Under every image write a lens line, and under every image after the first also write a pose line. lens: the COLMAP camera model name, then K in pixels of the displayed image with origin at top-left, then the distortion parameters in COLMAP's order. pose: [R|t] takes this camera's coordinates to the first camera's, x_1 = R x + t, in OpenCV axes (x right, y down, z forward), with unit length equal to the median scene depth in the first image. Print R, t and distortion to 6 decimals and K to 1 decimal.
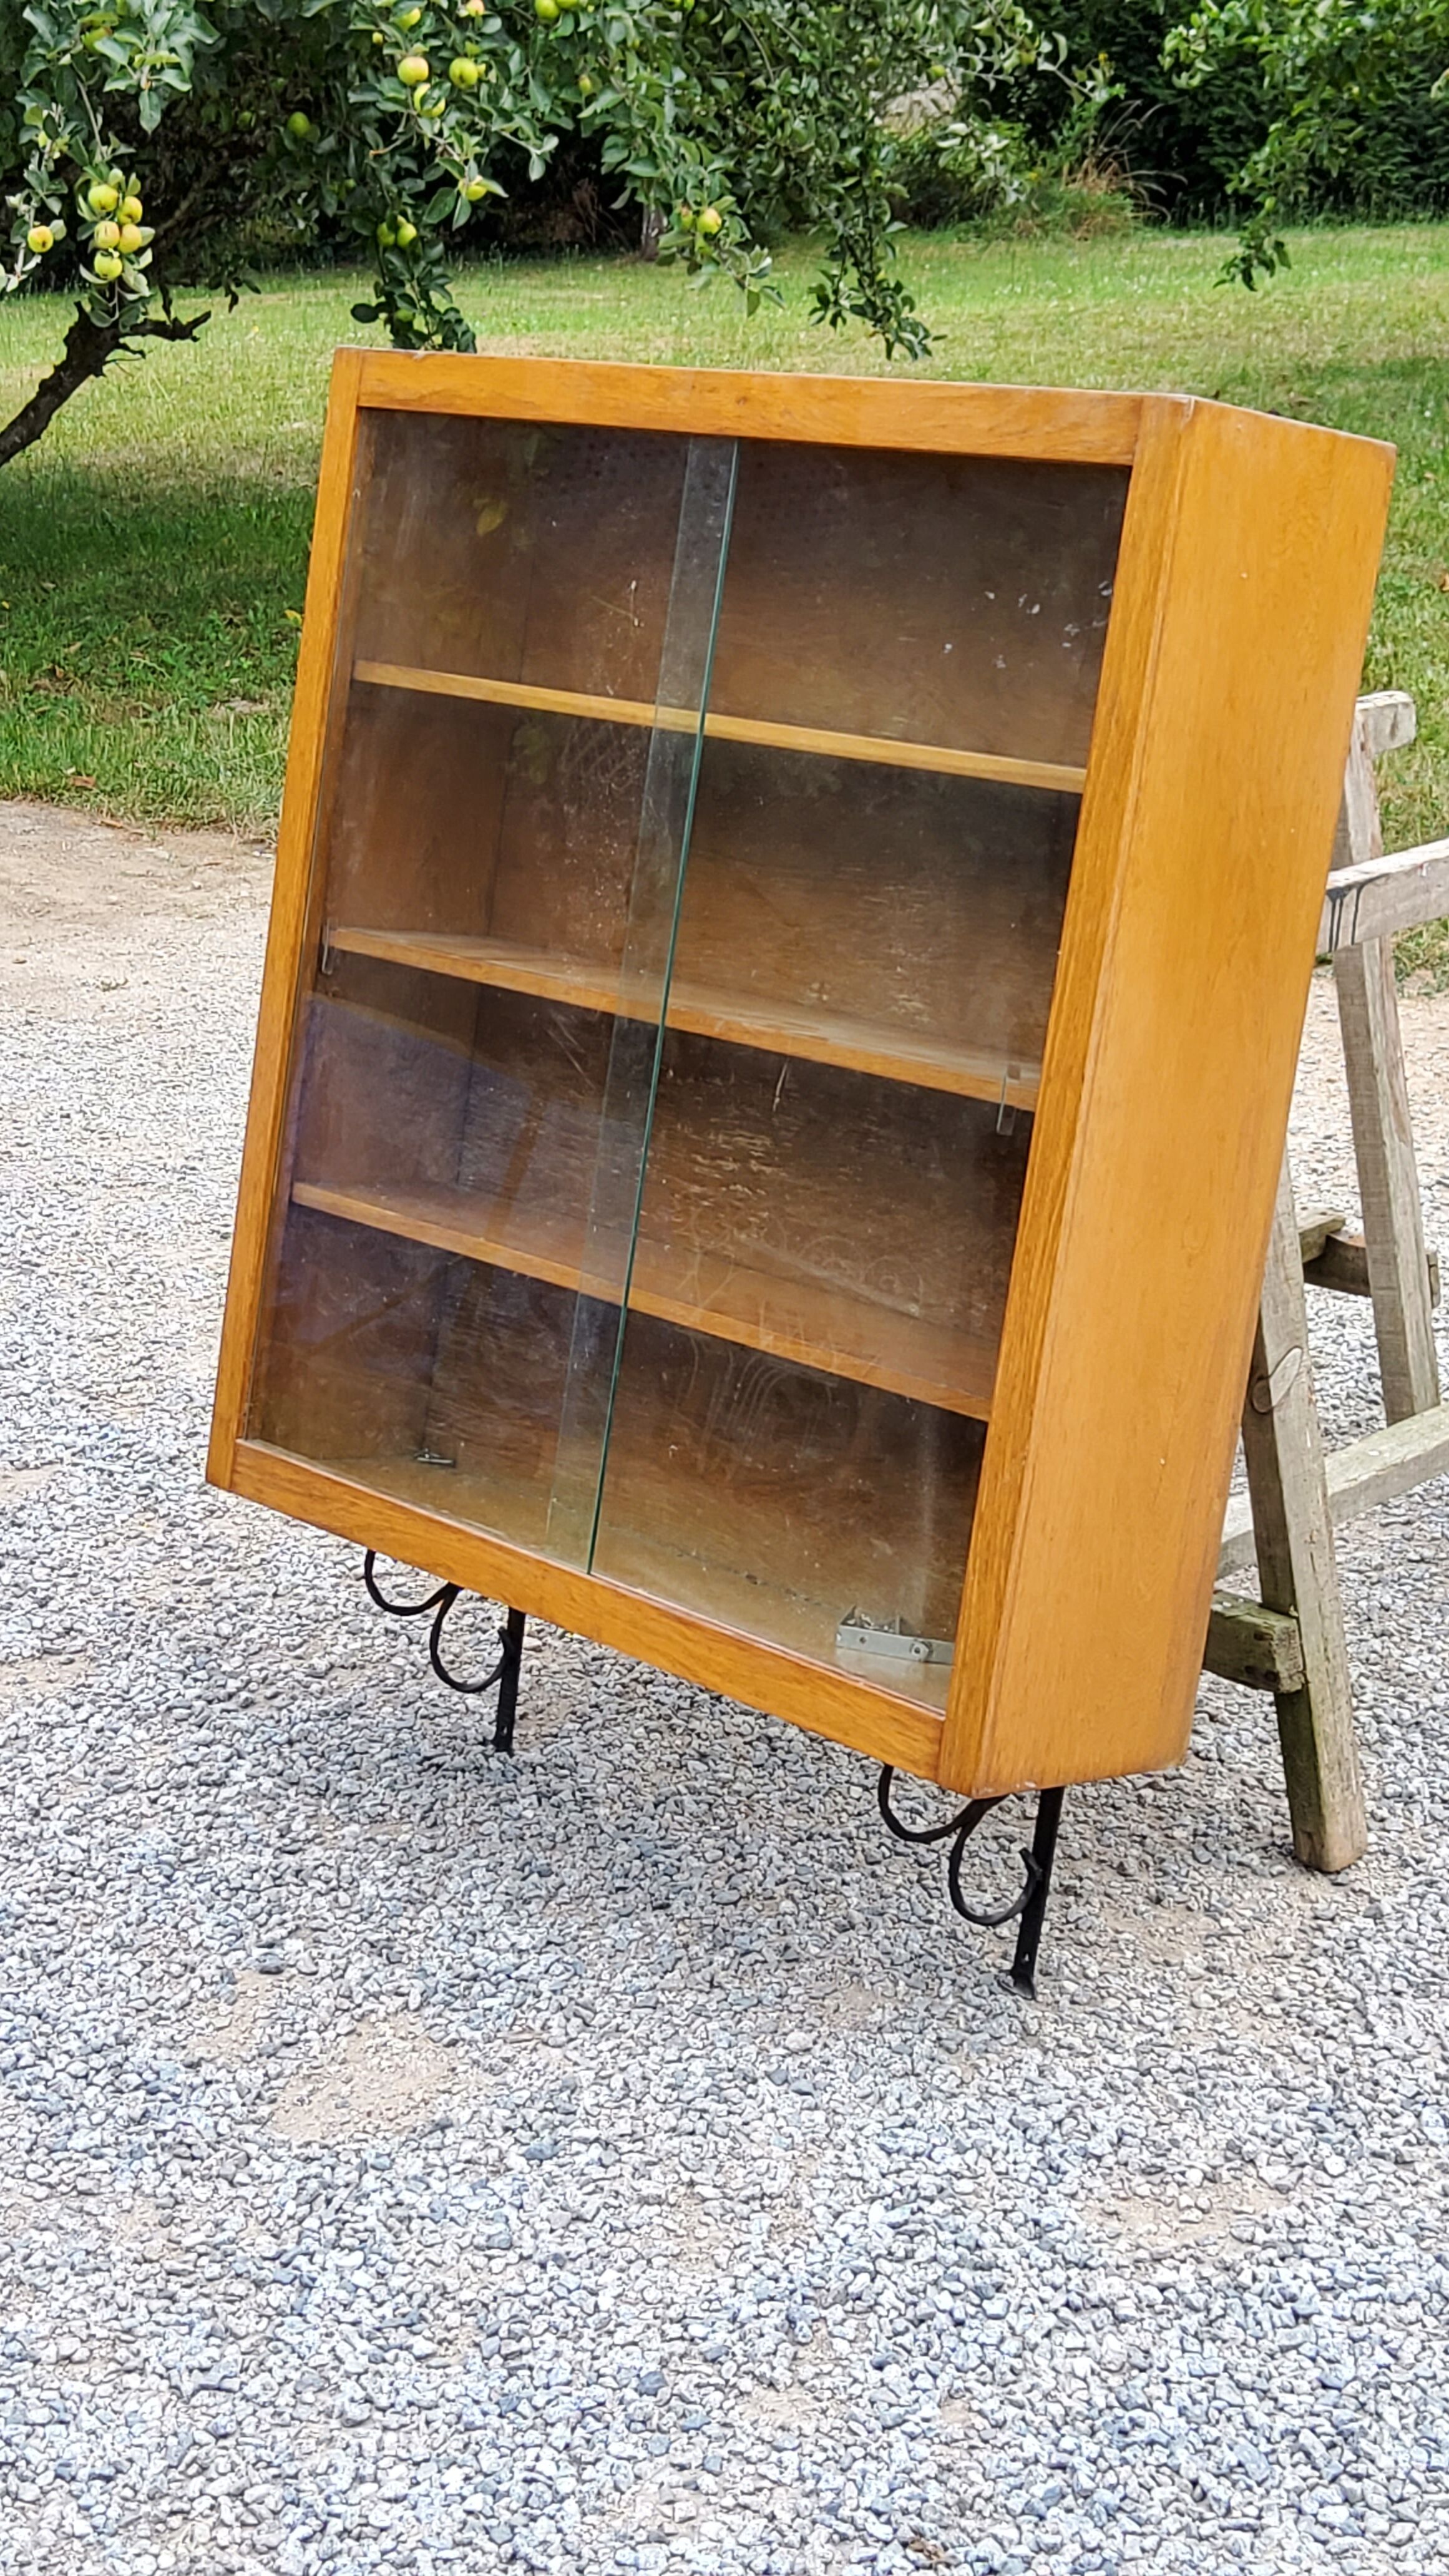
lens RADIAL K [[3871.3, 0, 726.8], [0, 3871.3, 1283.4], [0, 0, 1]] dist [0.110084, 0.000000]
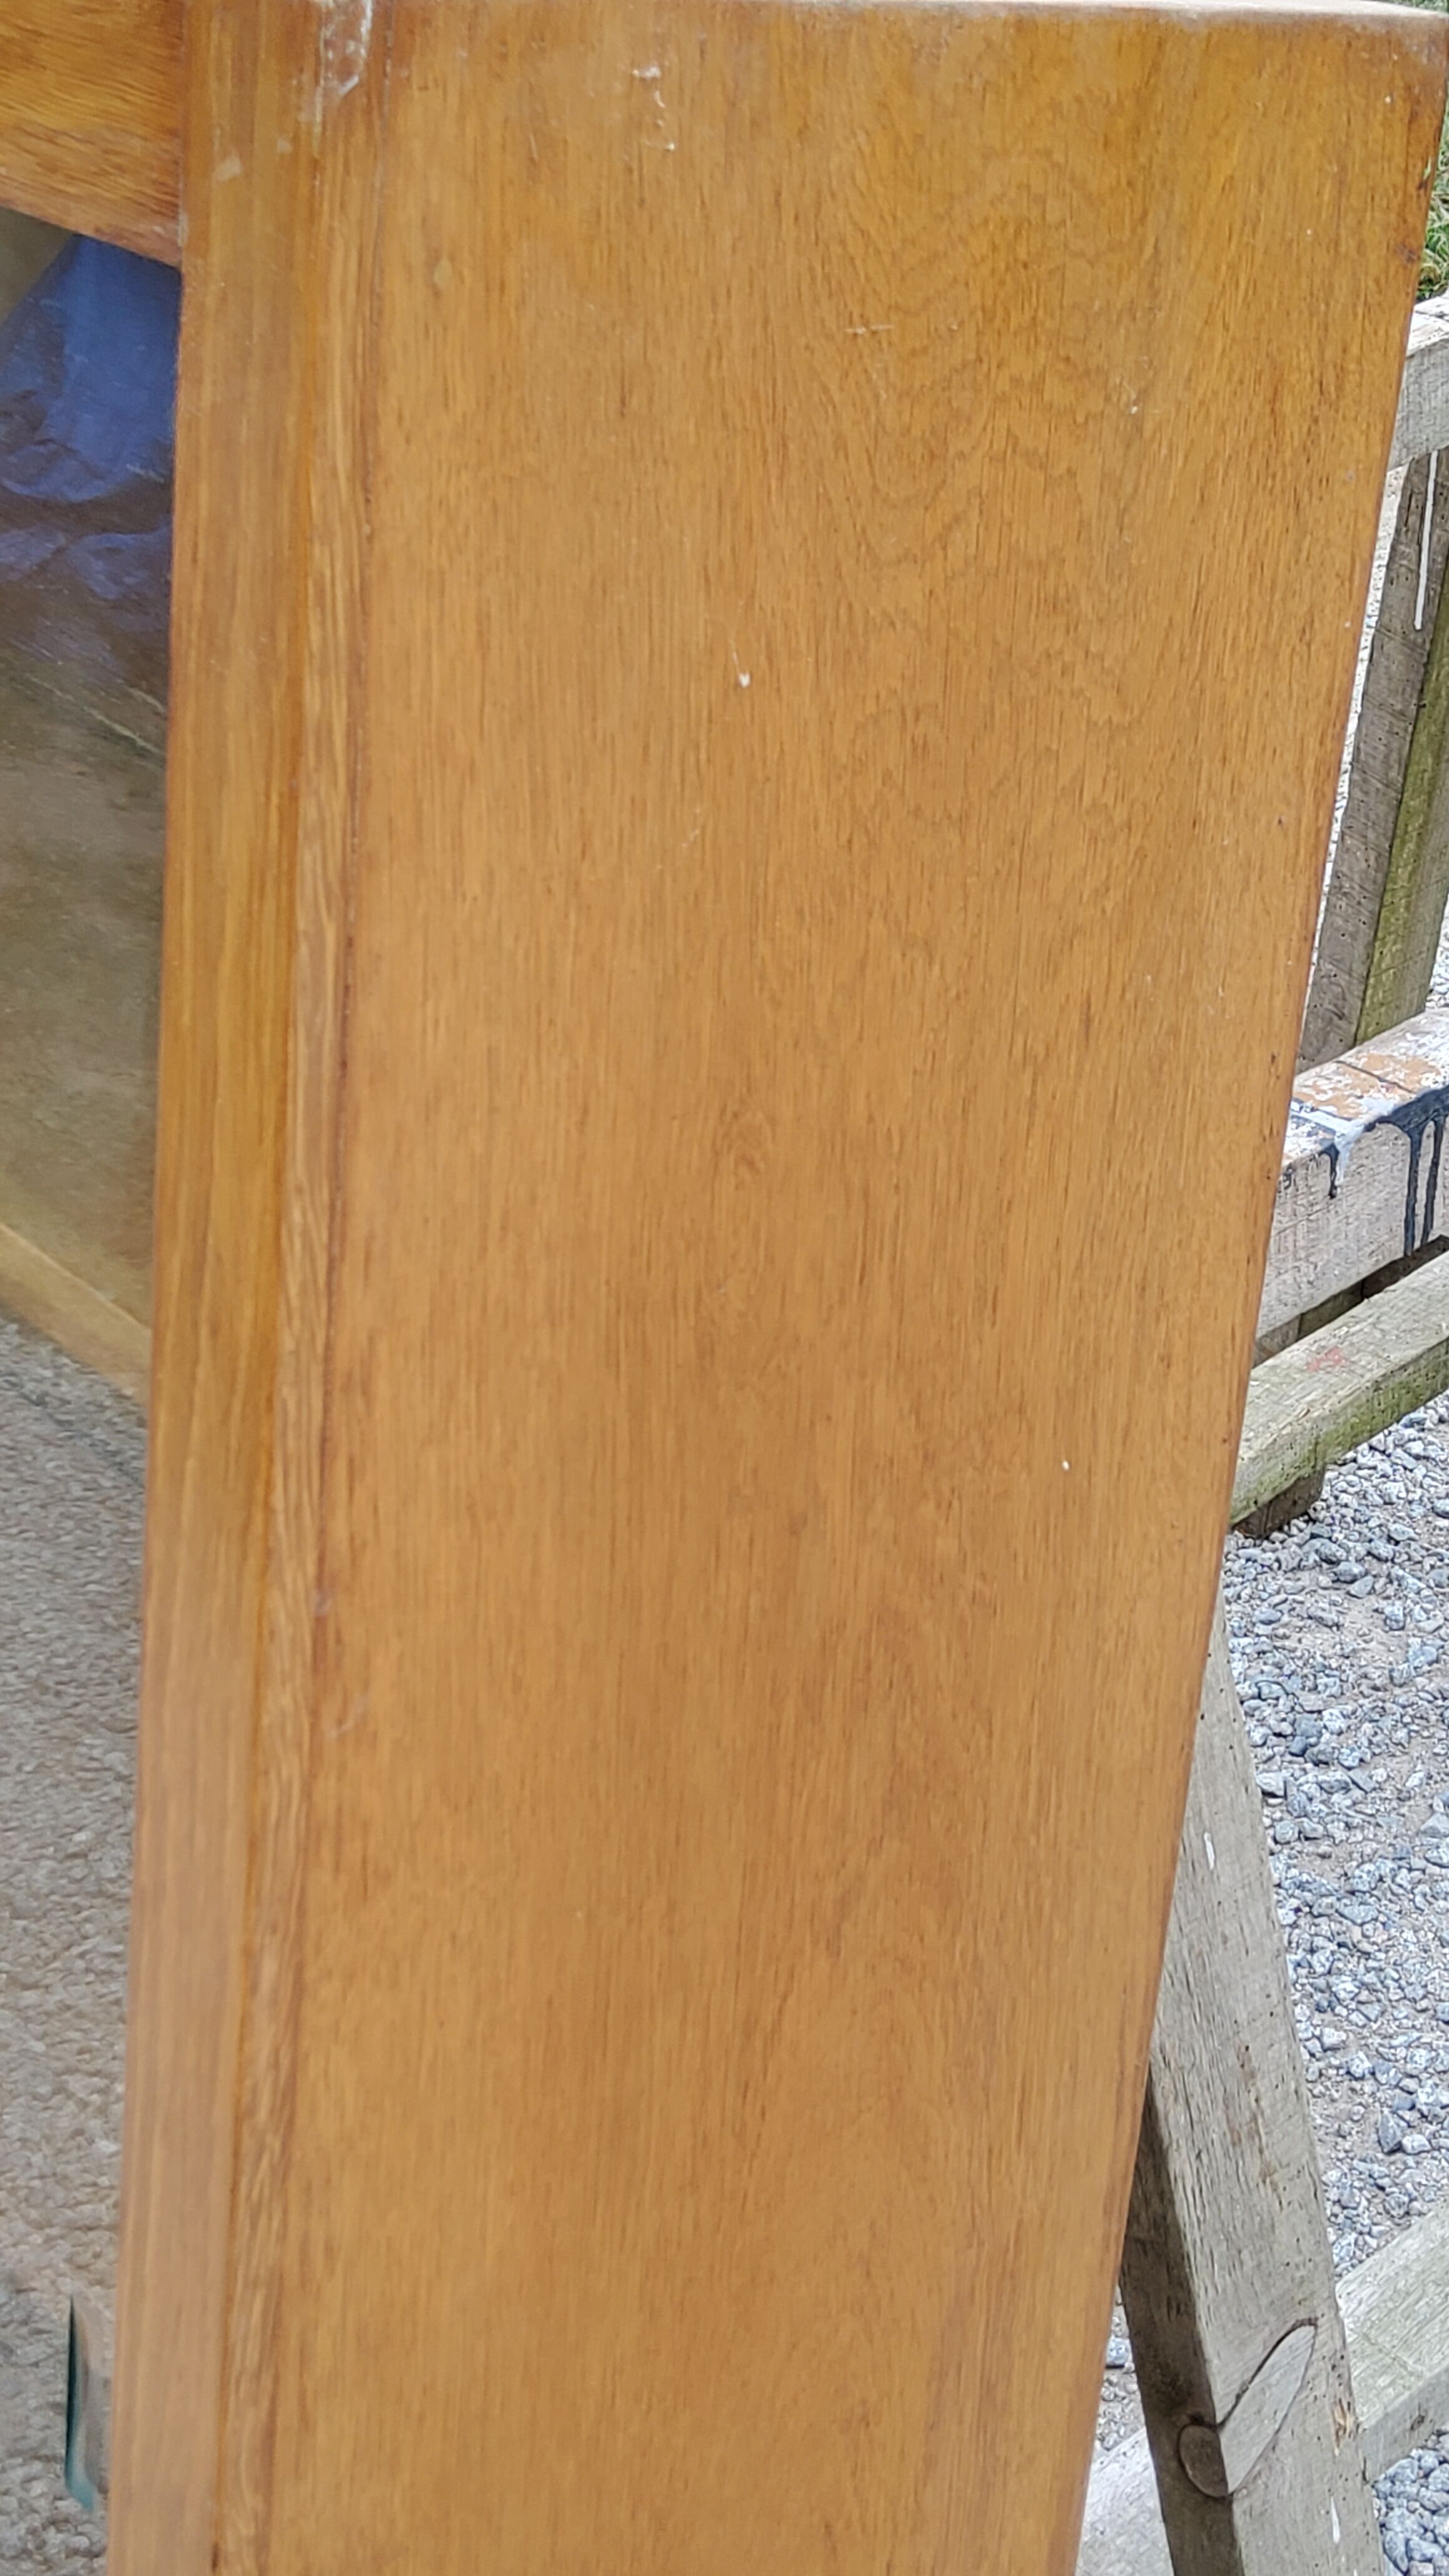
lens RADIAL K [[3871.3, 0, 782.7], [0, 3871.3, 1264.2], [0, 0, 1]] dist [0.110084, 0.000000]
pose [[0.994858, -0.004055, -0.101200, 0.137693], [0.026582, 0.974626, 0.222257, -0.173038], [0.097730, -0.223805, 0.969722, 0.655461]]
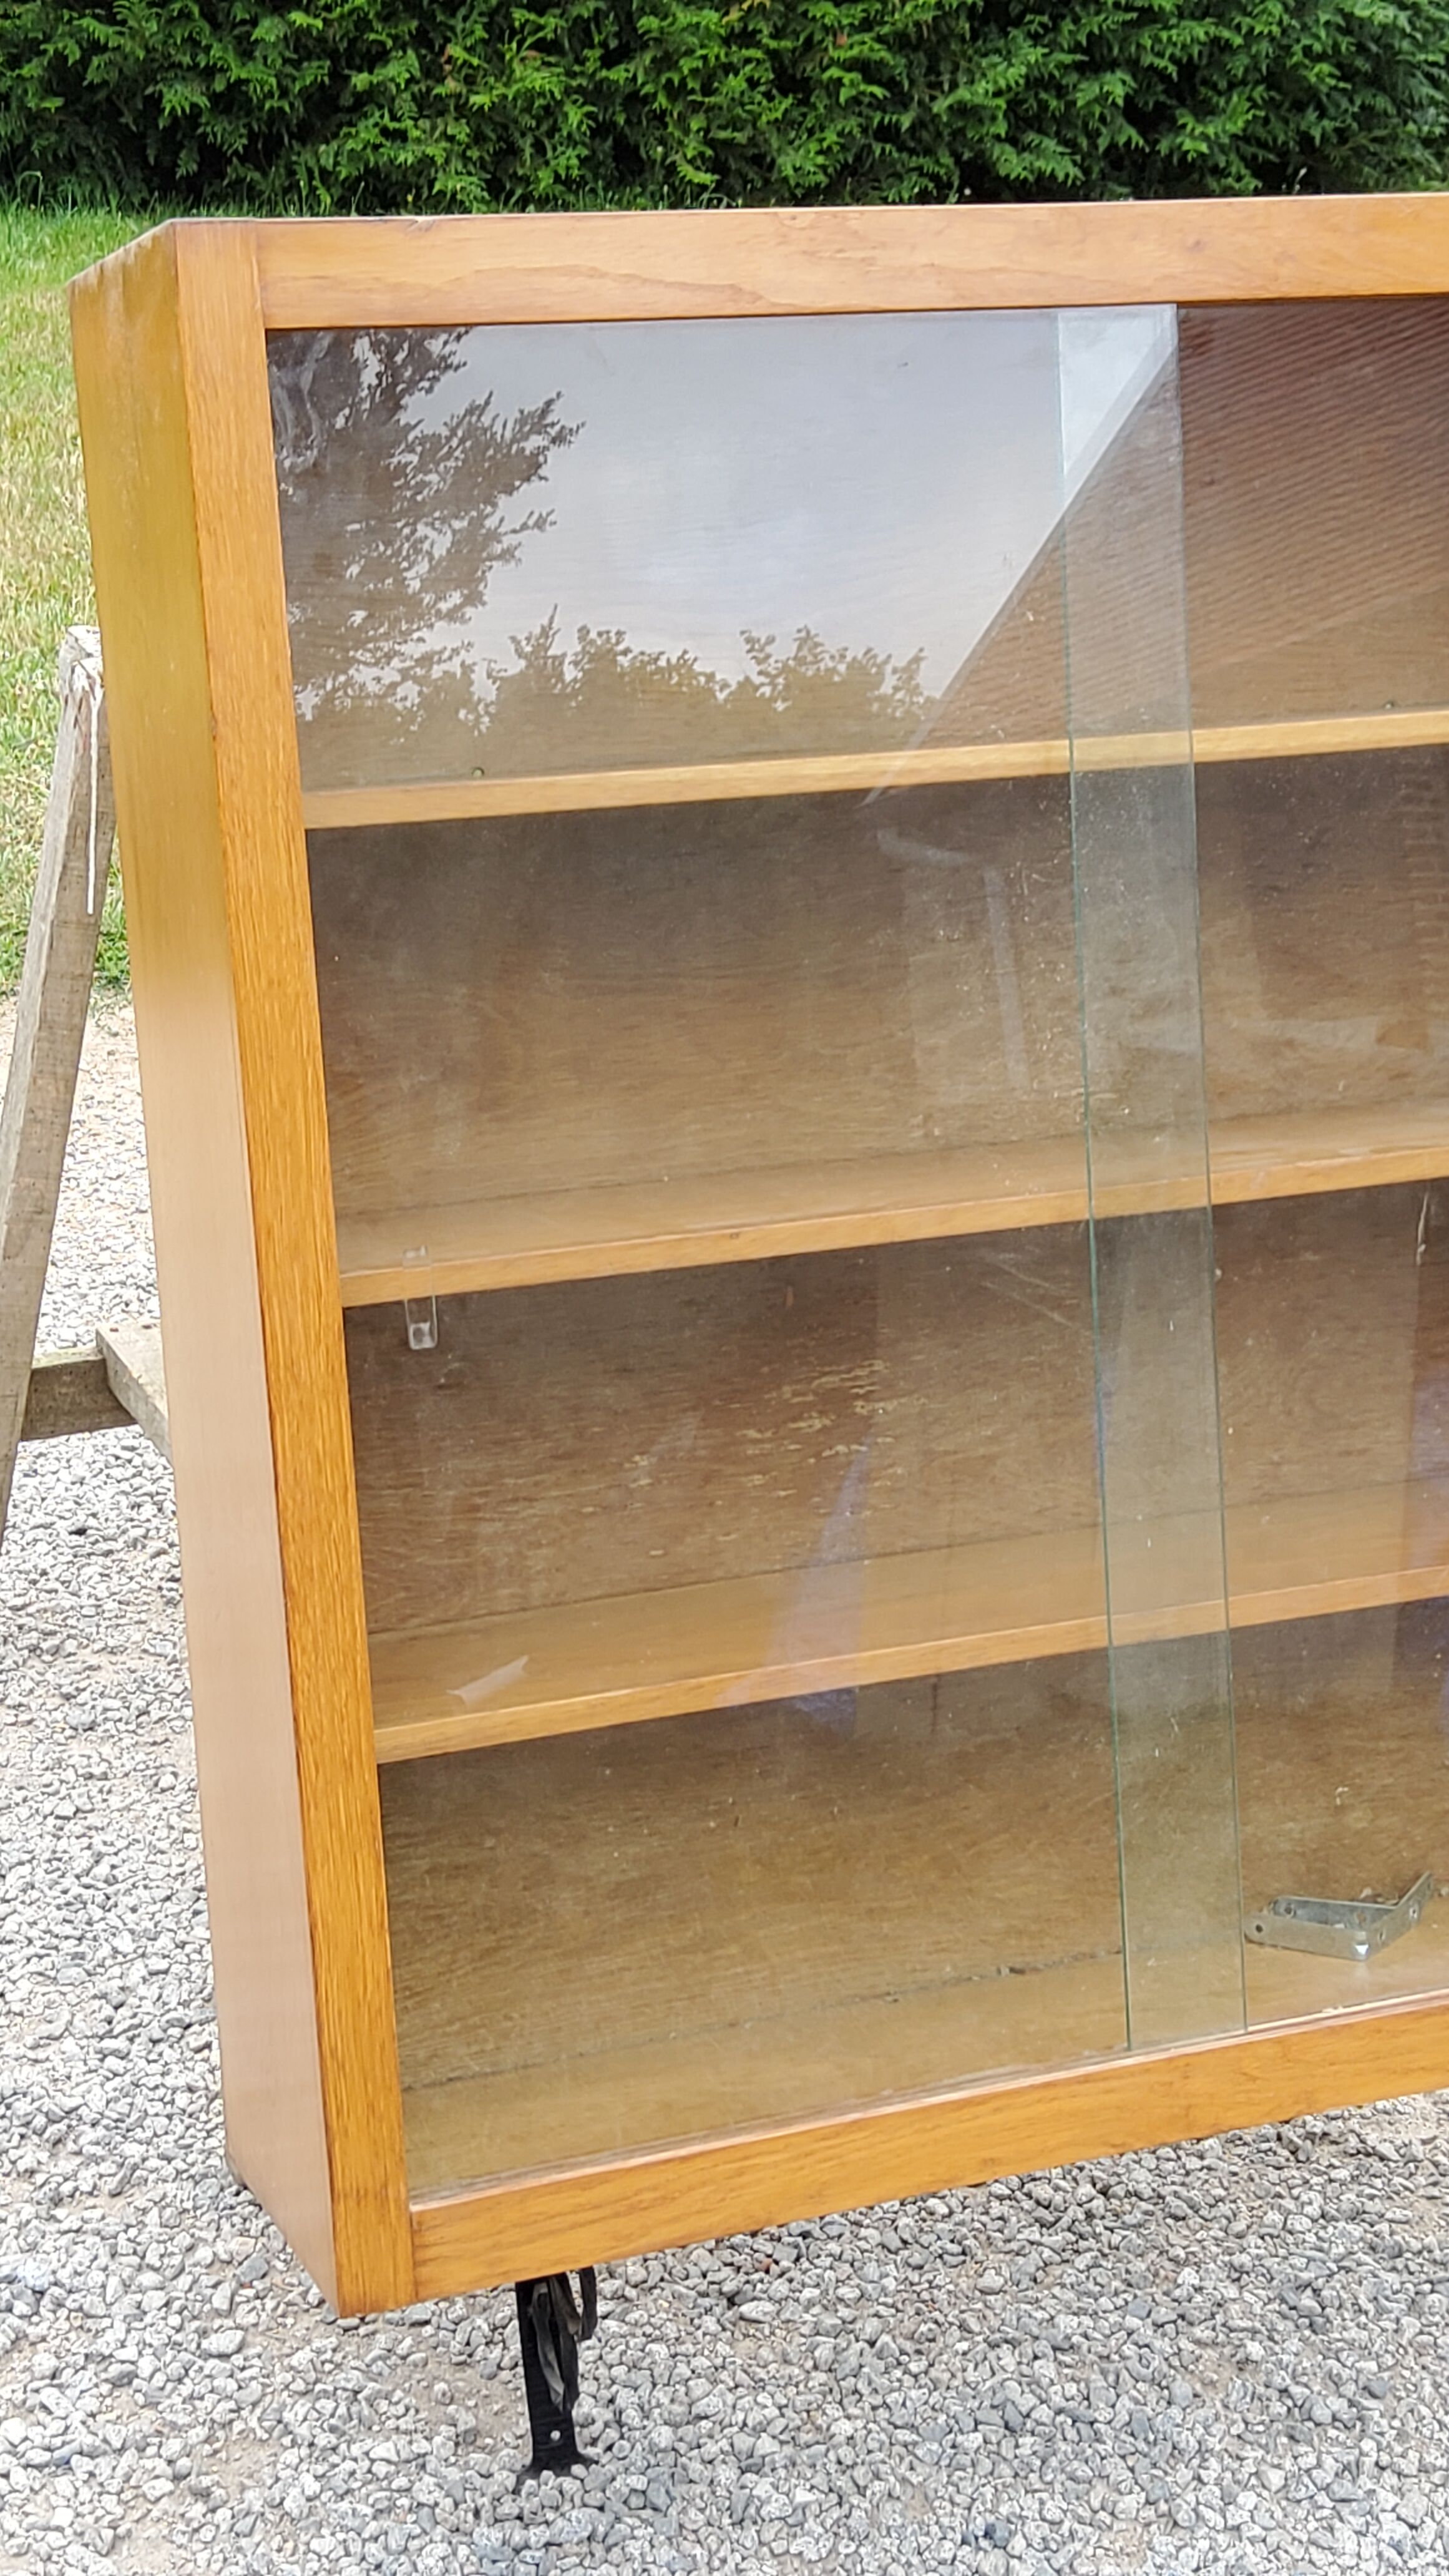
lens RADIAL K [[3871.3, 0, 773.4], [0, 3871.3, 1250.8], [0, 0, 1]] dist [0.110084, 0.000000]
pose [[0.365449, -0.294274, 0.883091, -0.606980], [0.252341, 0.944506, 0.210314, -0.209372], [-0.895975, 0.145981, 0.419427, 0.761694]]
